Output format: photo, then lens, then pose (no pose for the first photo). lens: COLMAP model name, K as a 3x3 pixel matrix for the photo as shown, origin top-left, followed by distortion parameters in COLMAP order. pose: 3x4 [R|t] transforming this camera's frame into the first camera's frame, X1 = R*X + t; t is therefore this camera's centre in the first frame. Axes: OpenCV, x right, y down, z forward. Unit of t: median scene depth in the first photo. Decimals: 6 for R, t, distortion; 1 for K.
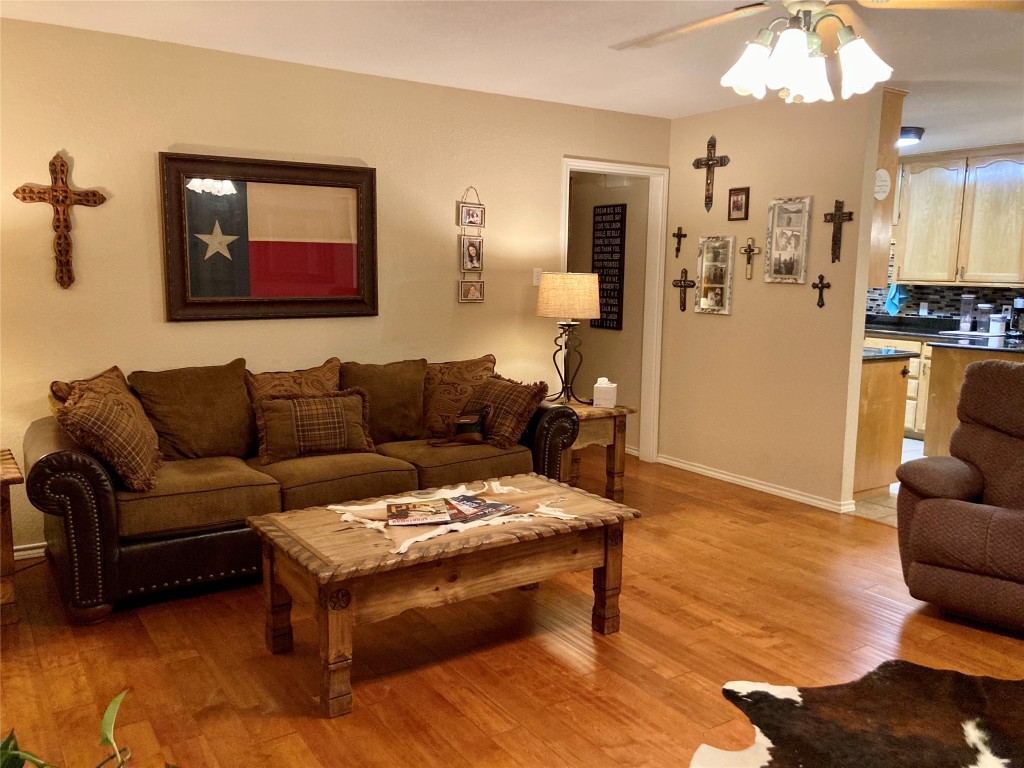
lens RADIAL K [[835.9, 0, 505.7], [0, 835.9, 391.1], [0, 0, 1]] dist [0.038178, -0.065426]
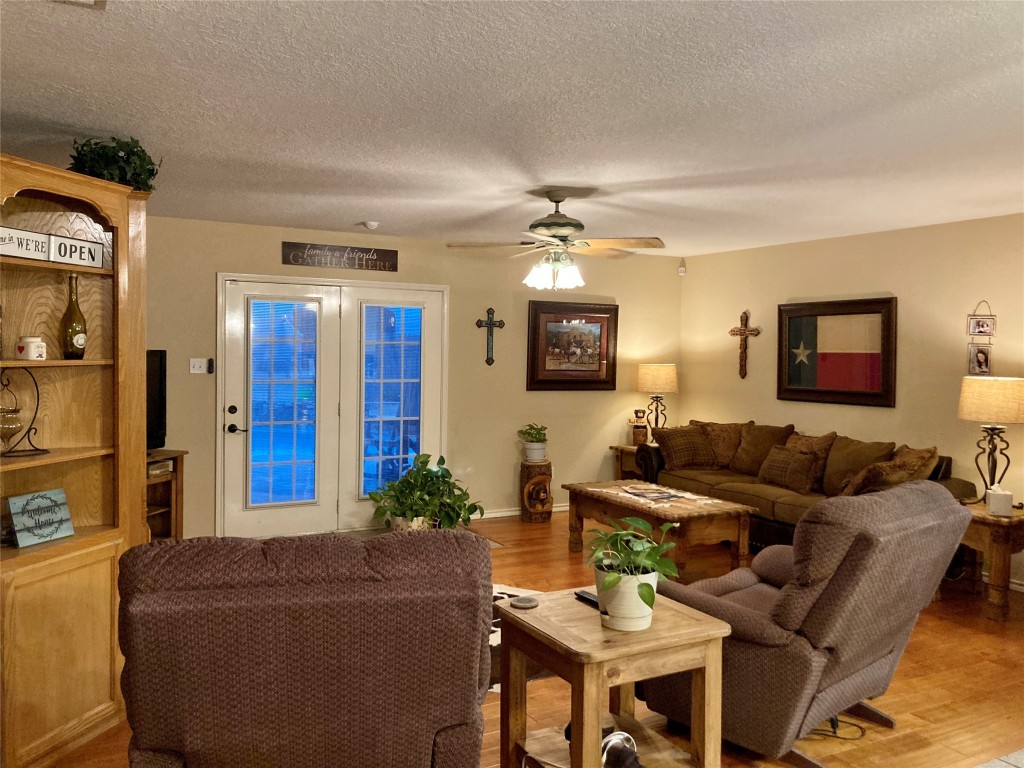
lens RADIAL K [[835.9, 0, 512.4], [0, 835.9, 381.7], [0, 0, 1]] dist [0.038178, -0.065426]
pose [[-0.107394, 0.021221, -0.993990, 1.332910], [-0.161873, 0.986059, 0.038541, -0.094610], [0.980950, 0.165039, -0.102462, 0.615835]]
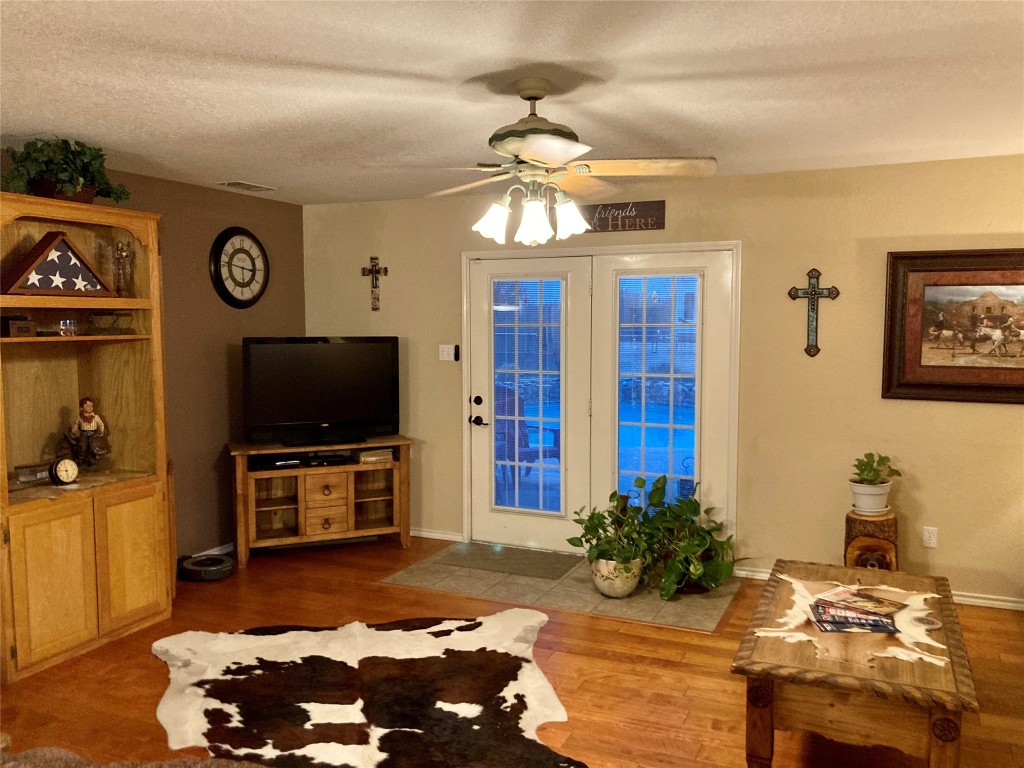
lens RADIAL K [[835.9, 0, 479.0], [0, 835.9, 381.0], [0, 0, 1]] dist [0.038178, -0.065426]
pose [[-0.866279, 0.023653, -0.499000, 0.584912], [-0.084641, 0.977487, 0.193273, -0.202647], [0.492338, 0.209664, -0.844775, 1.129894]]
